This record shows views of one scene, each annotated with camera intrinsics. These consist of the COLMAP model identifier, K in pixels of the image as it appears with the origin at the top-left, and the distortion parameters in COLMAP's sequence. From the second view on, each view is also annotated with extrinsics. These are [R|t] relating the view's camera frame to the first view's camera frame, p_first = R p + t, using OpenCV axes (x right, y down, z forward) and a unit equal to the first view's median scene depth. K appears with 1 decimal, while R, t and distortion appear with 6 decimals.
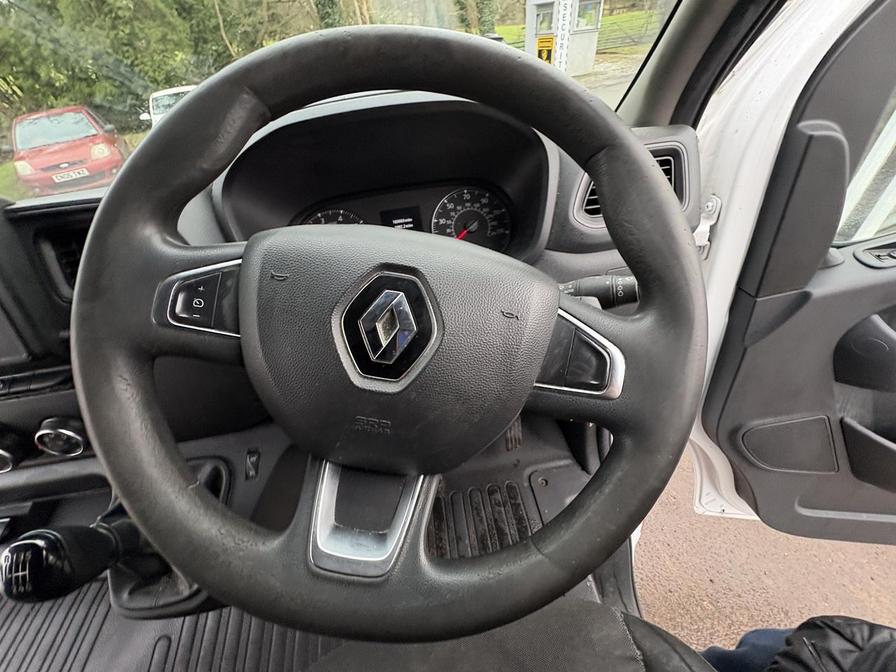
lens RADIAL K [[356.2, 0, 448.1], [0, 356.2, 335.6], [0, 0, 1]] dist [-0.000370, -0.000171]
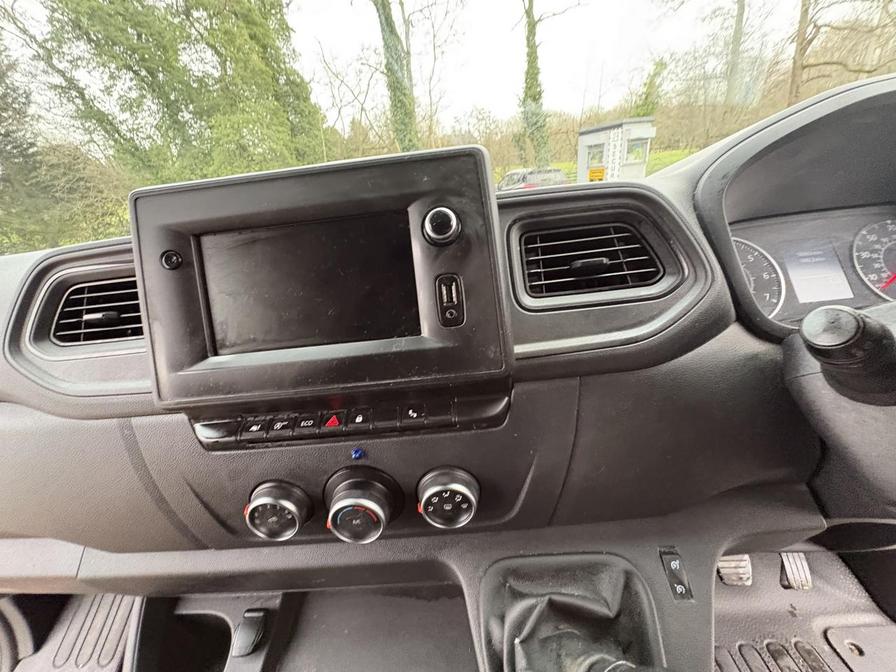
lens RADIAL K [[356.2, 0, 448.1], [0, 356.2, 335.6], [0, 0, 1]] dist [-0.000370, -0.000171]
pose [[0.991516, 0.044359, -0.122186, -0.787746], [-0.075373, 0.962015, -0.262384, 0.124755], [0.105905, 0.269367, 0.957197, 0.177195]]
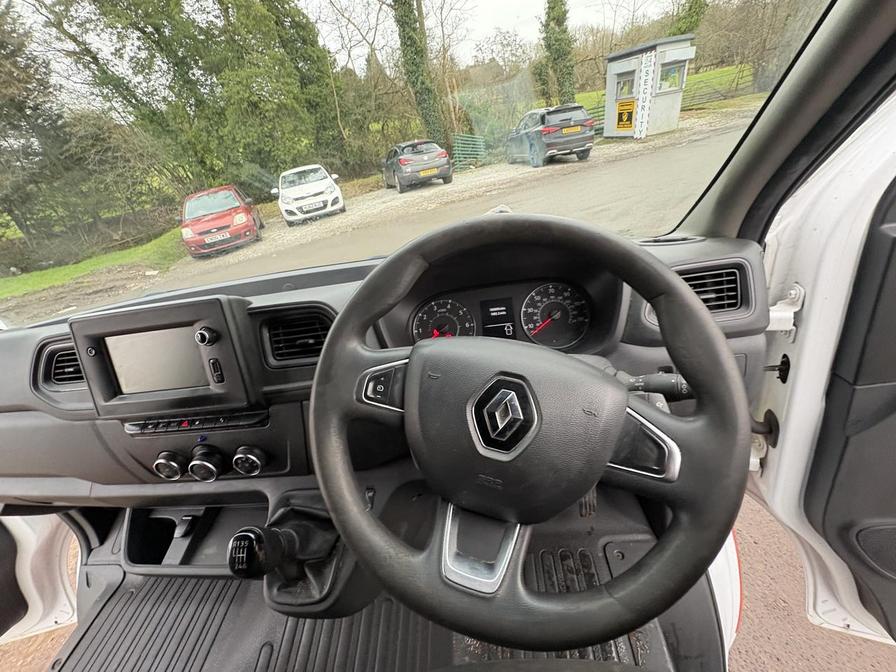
lens RADIAL K [[355.3, 0, 448.7], [0, 355.3, 337.1], [0, 0, 1]] dist [-0.000429, -0.000705]
pose [[0.979894, 0.039816, -0.195507, -0.045674], [-0.064454, 0.990518, -0.121324, -0.060333], [0.188823, 0.131486, 0.973169, -0.211749]]
